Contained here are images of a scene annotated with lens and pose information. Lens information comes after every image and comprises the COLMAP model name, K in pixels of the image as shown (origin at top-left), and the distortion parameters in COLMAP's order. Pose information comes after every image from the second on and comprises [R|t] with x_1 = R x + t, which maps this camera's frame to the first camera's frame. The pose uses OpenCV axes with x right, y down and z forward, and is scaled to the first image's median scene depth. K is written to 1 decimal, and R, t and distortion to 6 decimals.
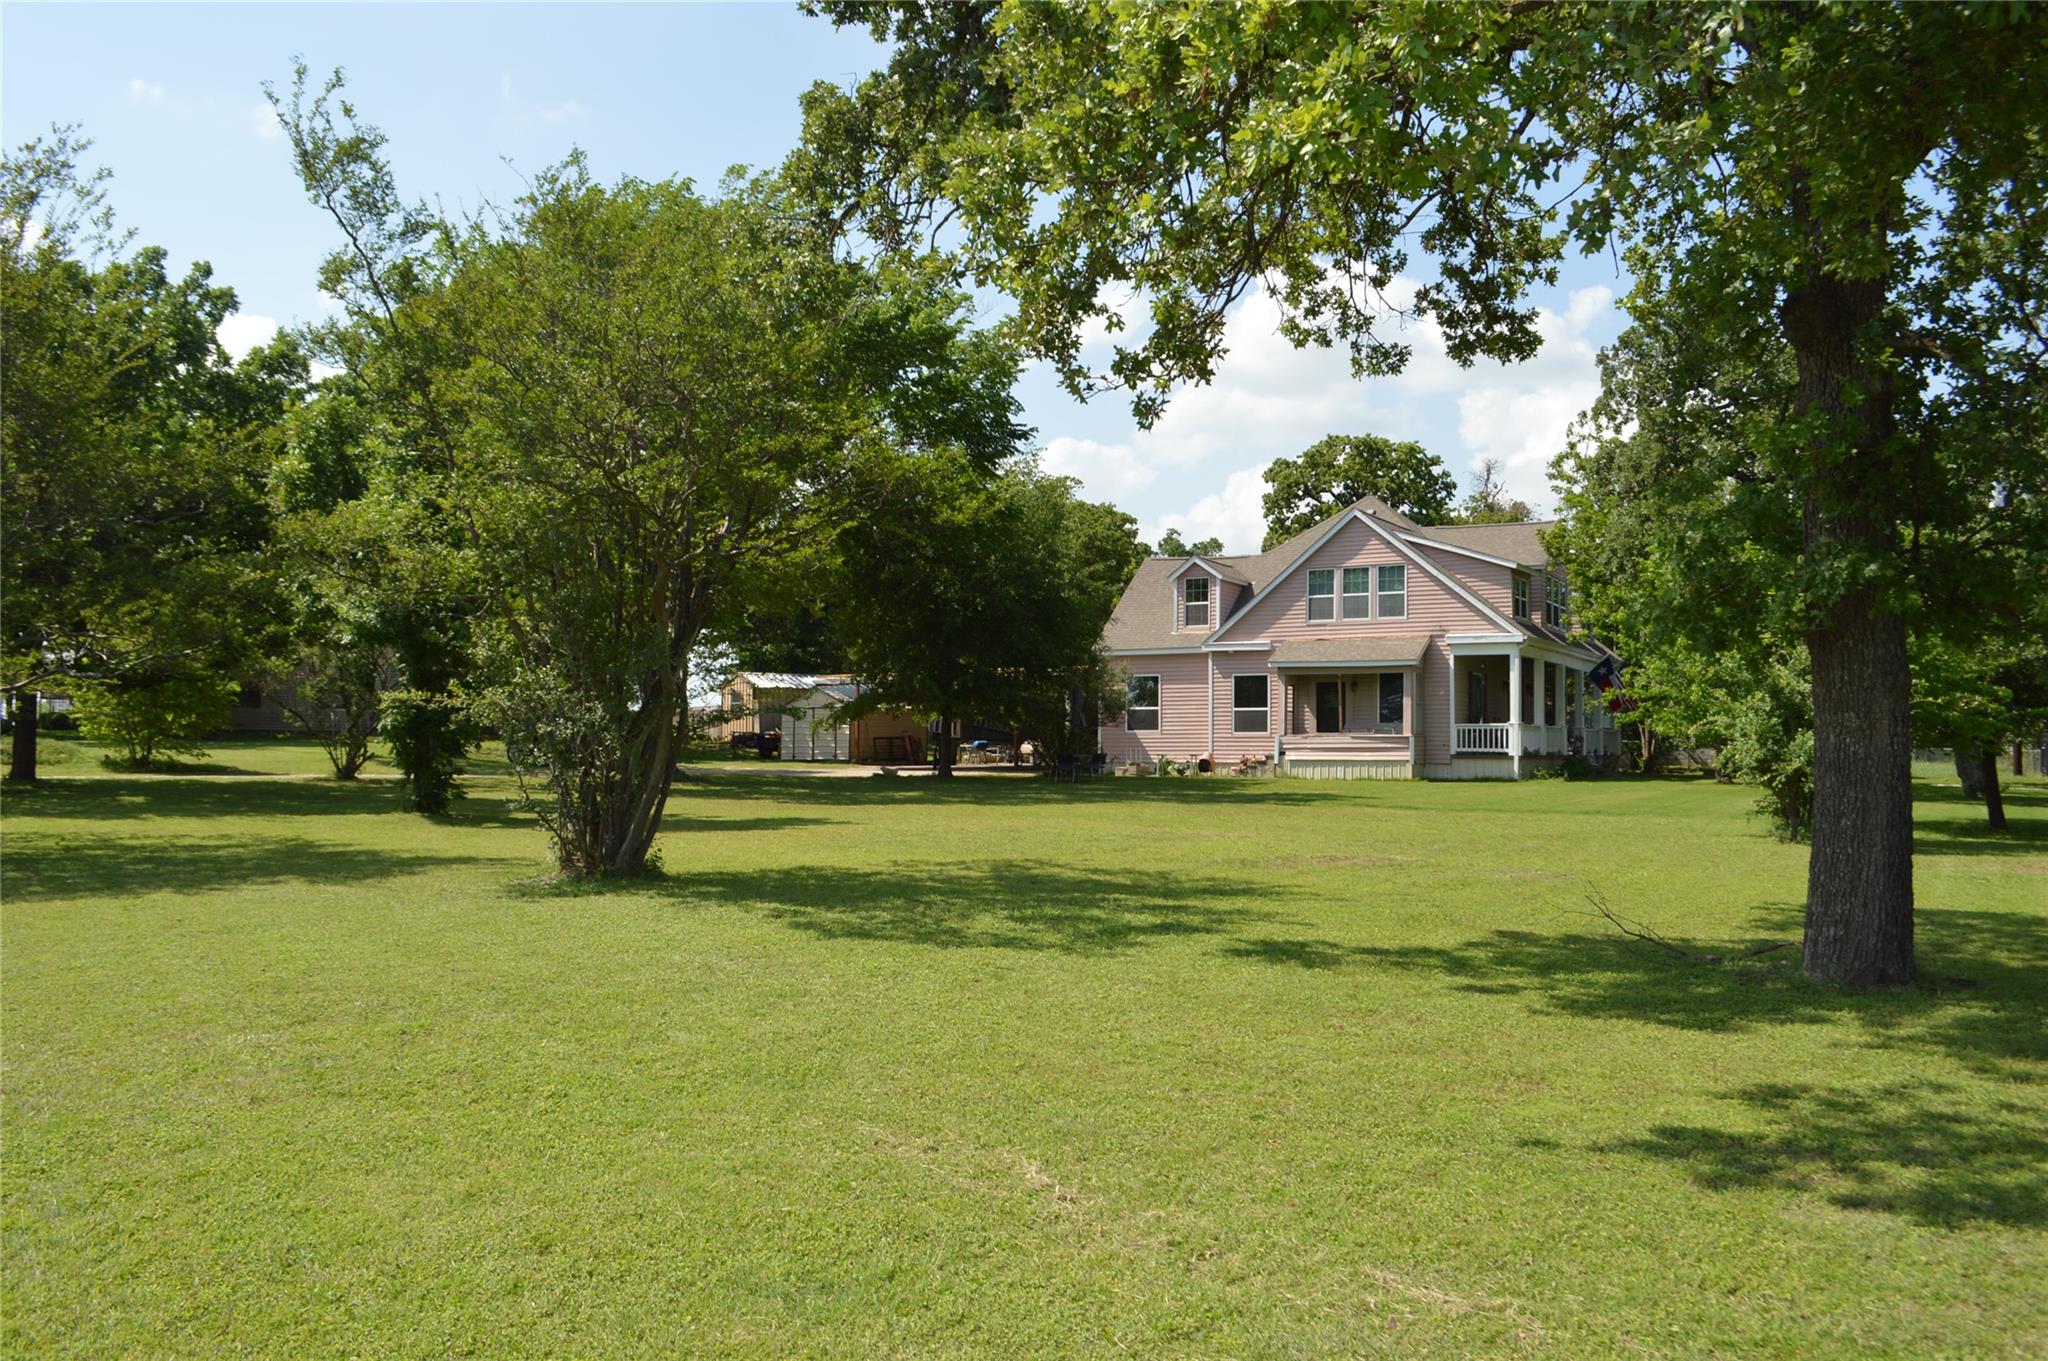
lens RADIAL K [[1749.8, 0, 1032.9], [0, 1749.8, 684.4], [0, 0, 1]] dist [-0.038754, -0.001446]
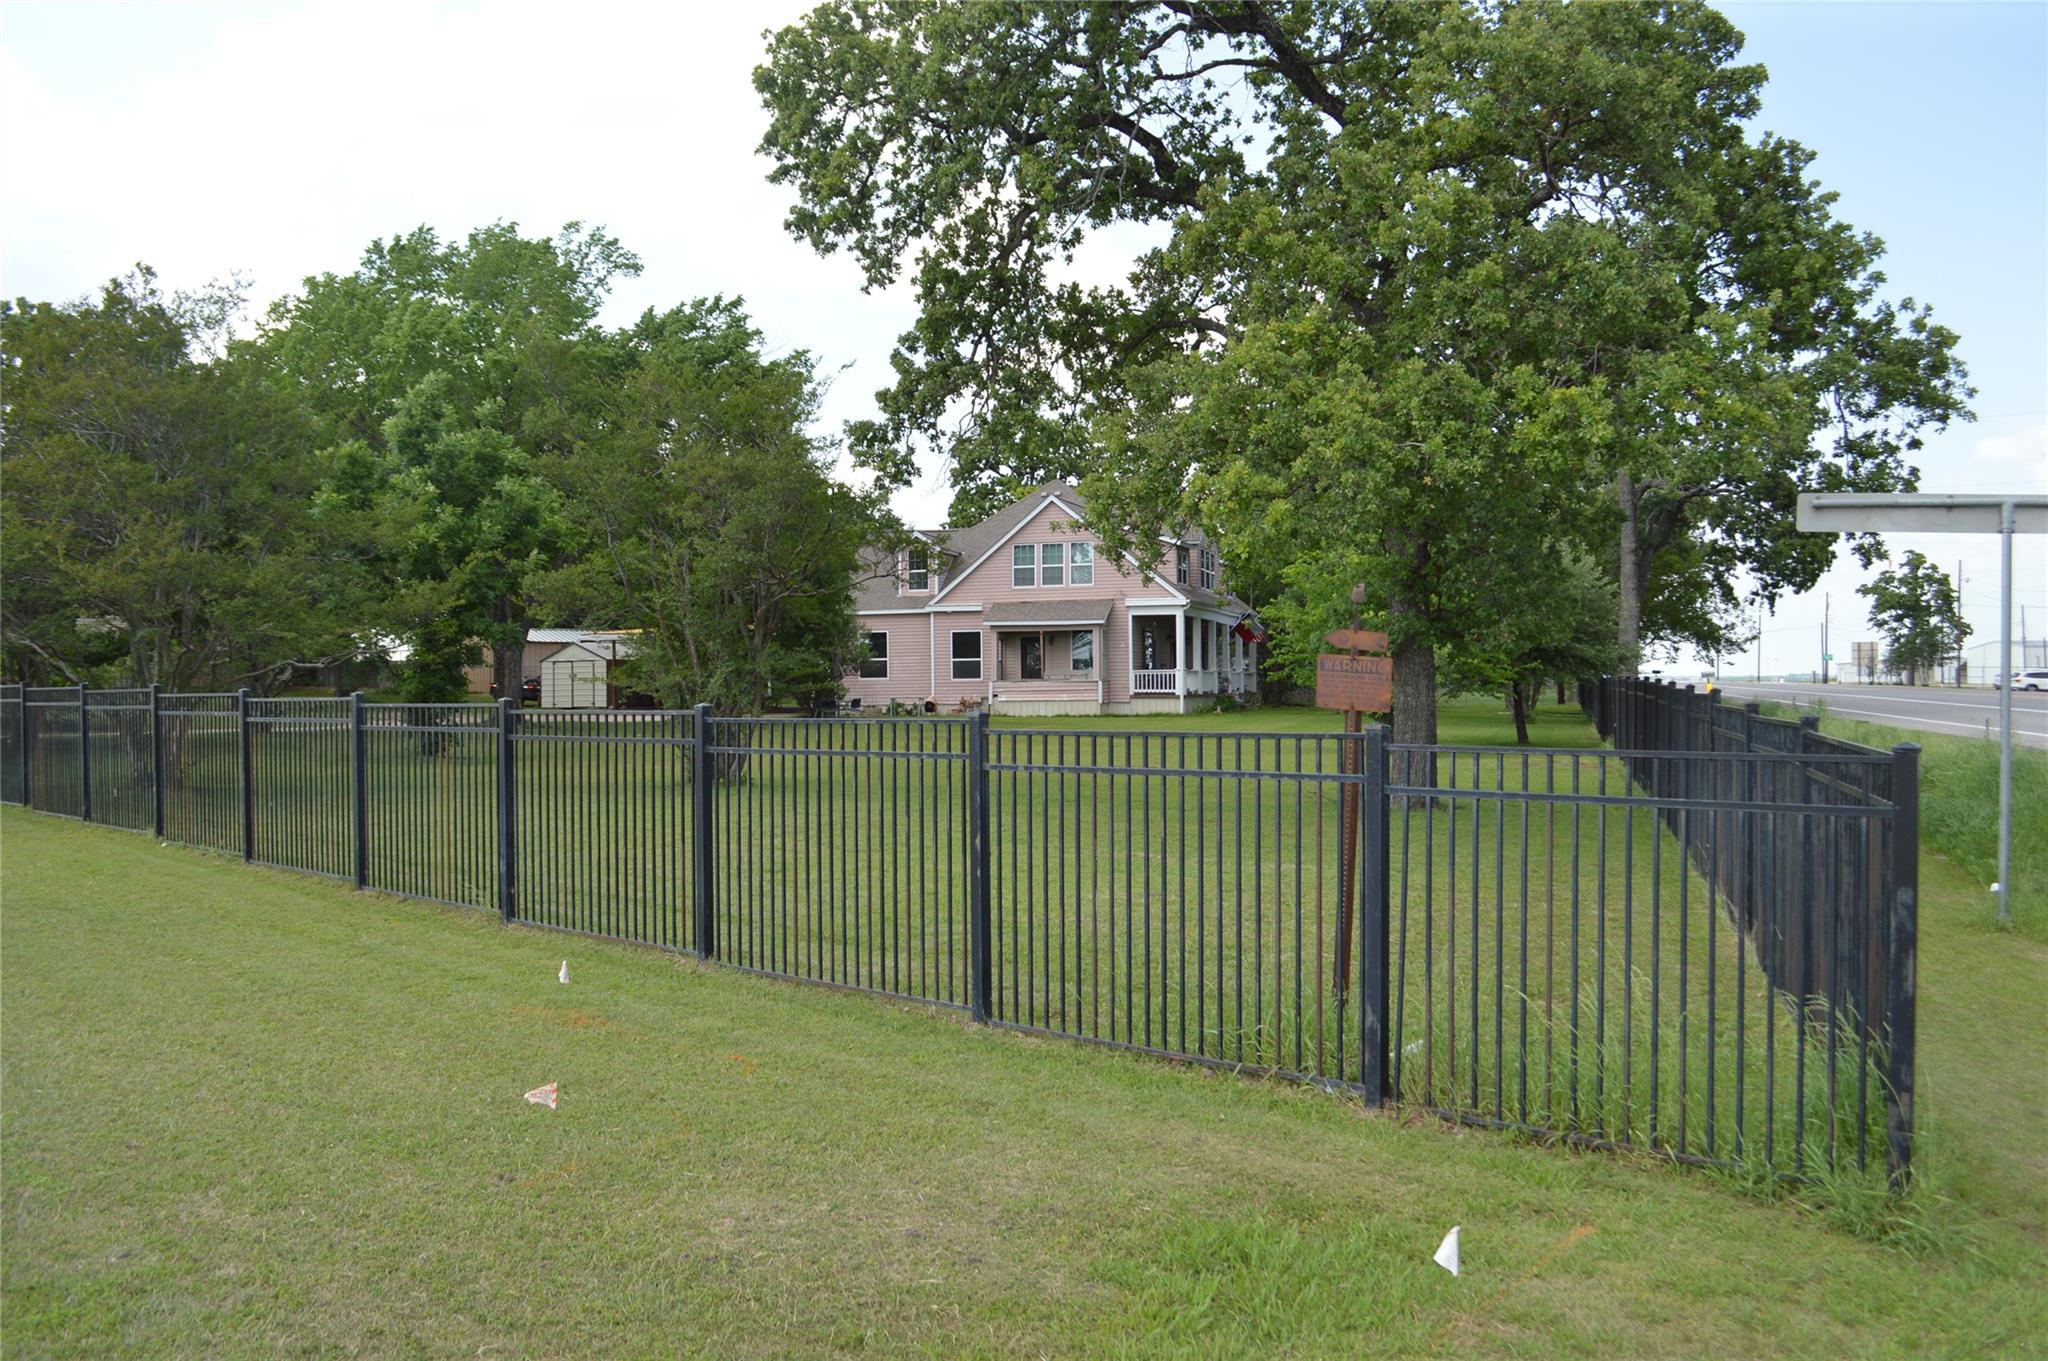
lens RADIAL K [[1749.8, 0, 1017.4], [0, 1749.8, 685.5], [0, 0, 1]] dist [-0.038754, -0.001446]
pose [[0.979236, -0.014699, 0.202191, -0.089227], [0.007246, 0.999268, 0.037555, -0.013708], [-0.202596, -0.035310, 0.978626, -0.199214]]
